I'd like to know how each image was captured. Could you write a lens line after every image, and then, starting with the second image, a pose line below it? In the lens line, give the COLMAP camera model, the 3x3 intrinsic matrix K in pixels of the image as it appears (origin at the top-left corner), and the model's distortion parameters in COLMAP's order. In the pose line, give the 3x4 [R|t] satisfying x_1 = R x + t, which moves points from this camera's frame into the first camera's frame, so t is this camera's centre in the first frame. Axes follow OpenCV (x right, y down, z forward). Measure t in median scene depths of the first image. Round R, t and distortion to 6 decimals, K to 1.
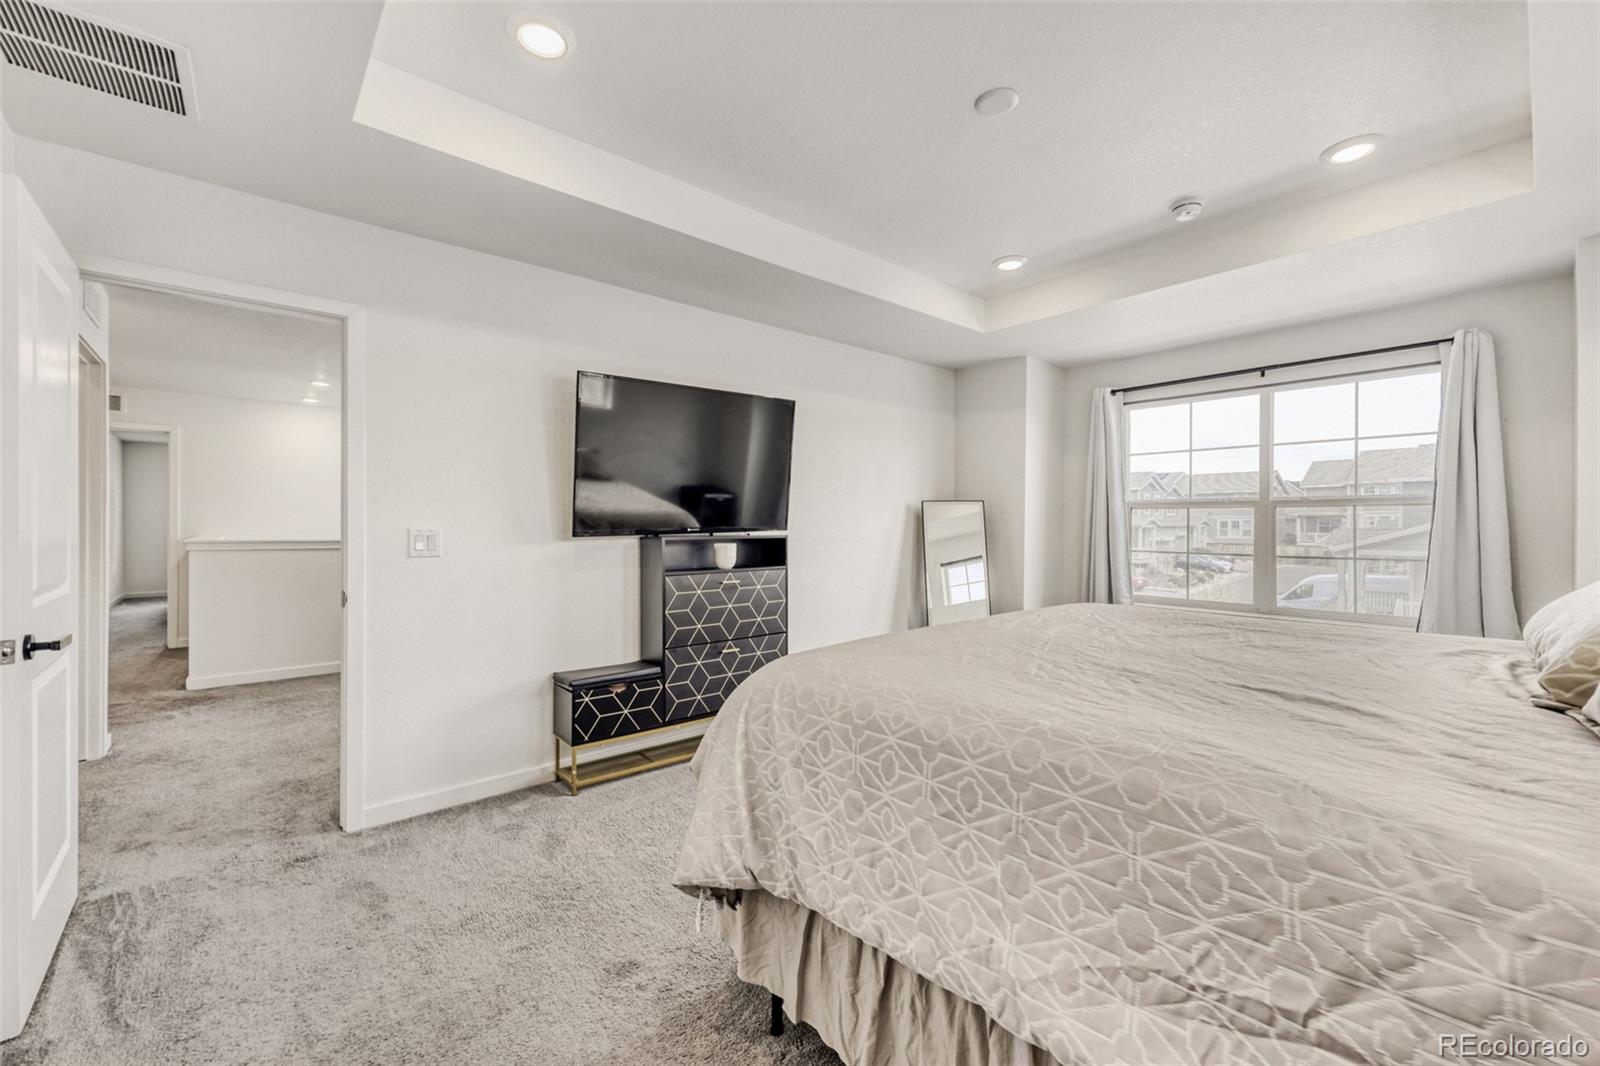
lens RADIAL K [[661.2, 0, 803.9], [0, 661.2, 526.7], [0, 0, 1]] dist [0.000691, 0.000199]
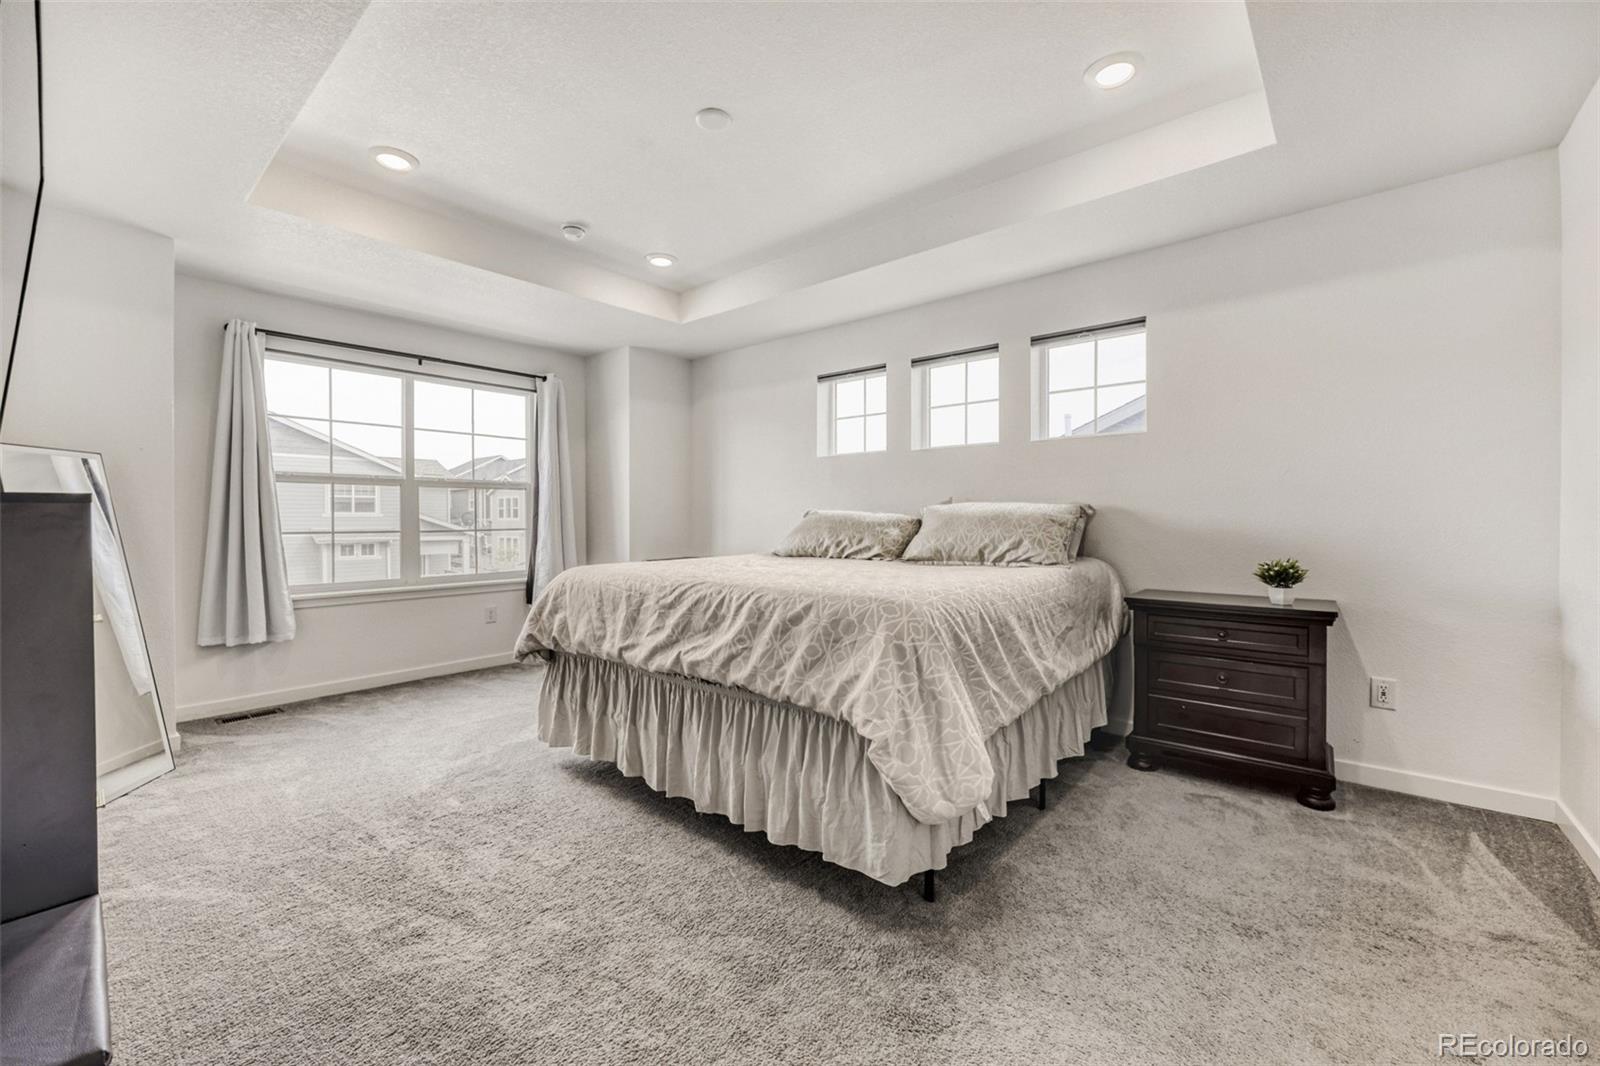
lens RADIAL K [[661.2, 0, 803.9], [0, 661.2, 526.7], [0, 0, 1]] dist [0.000691, 0.000199]
pose [[-0.148480, -0.020584, 0.988701, -0.874306], [-0.002842, 0.999788, 0.020388, 0.020207], [-0.988911, 0.000217, -0.148507, 1.045194]]
